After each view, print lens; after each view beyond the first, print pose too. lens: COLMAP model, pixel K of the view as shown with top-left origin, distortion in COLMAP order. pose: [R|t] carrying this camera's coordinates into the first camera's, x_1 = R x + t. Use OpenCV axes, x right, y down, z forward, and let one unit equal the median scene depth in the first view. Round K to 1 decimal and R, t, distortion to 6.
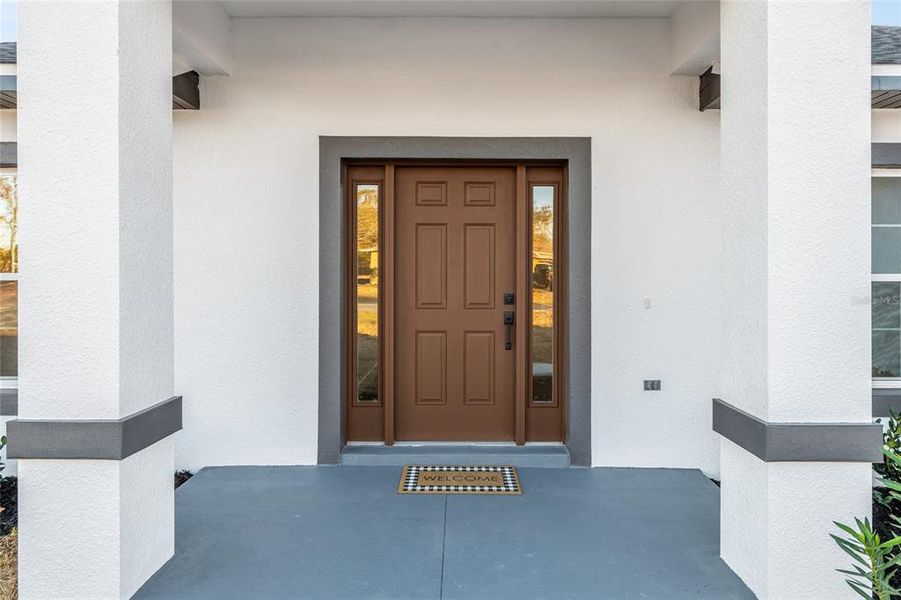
lens RADIAL K [[563.1, 0, 467.0], [0, 563.1, 280.1], [0, 0, 1]] dist [-0.032262, -0.000791]
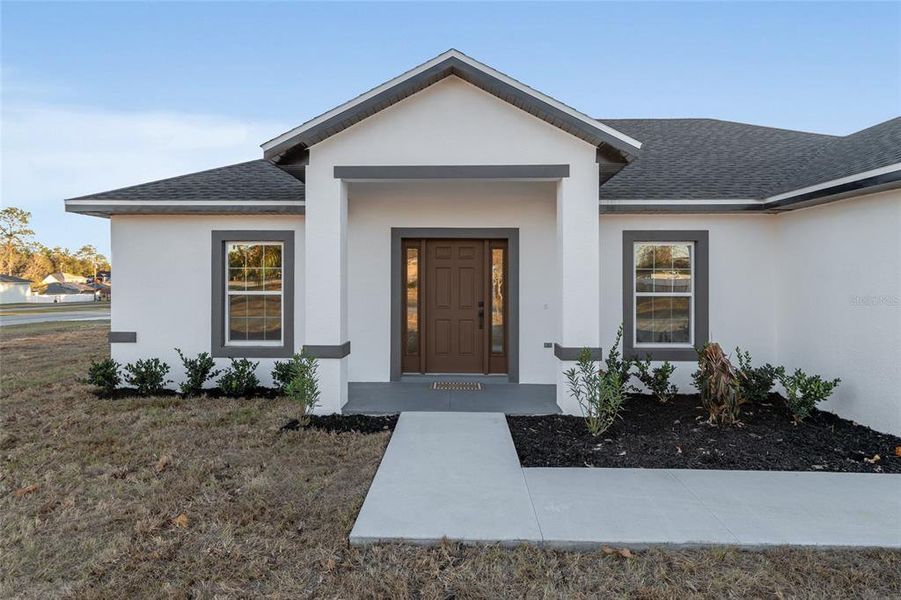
lens RADIAL K [[549.4, 0, 444.2], [0, 549.4, 278.9], [0, 0, 1]] dist [0.000671, 0.001116]
pose [[0.999441, 0.001189, -0.033403, 0.008484], [-0.001607, 0.999921, -0.012491, -0.035082], [0.033386, 0.012538, 0.999364, -1.065869]]
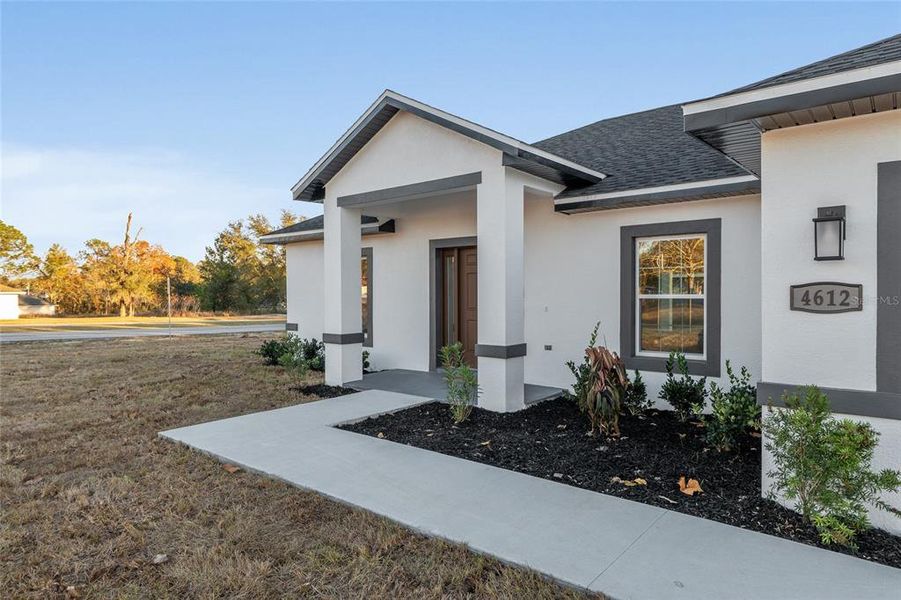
lens RADIAL K [[549.4, 0, 453.7], [0, 549.4, 302.8], [0, 0, 1]] dist [0.000671, 0.001116]
pose [[0.774475, 0.006048, -0.632575, 1.351242], [-0.000686, 0.999962, 0.008720, 0.001533], [0.632604, -0.006320, 0.774450, -0.817919]]
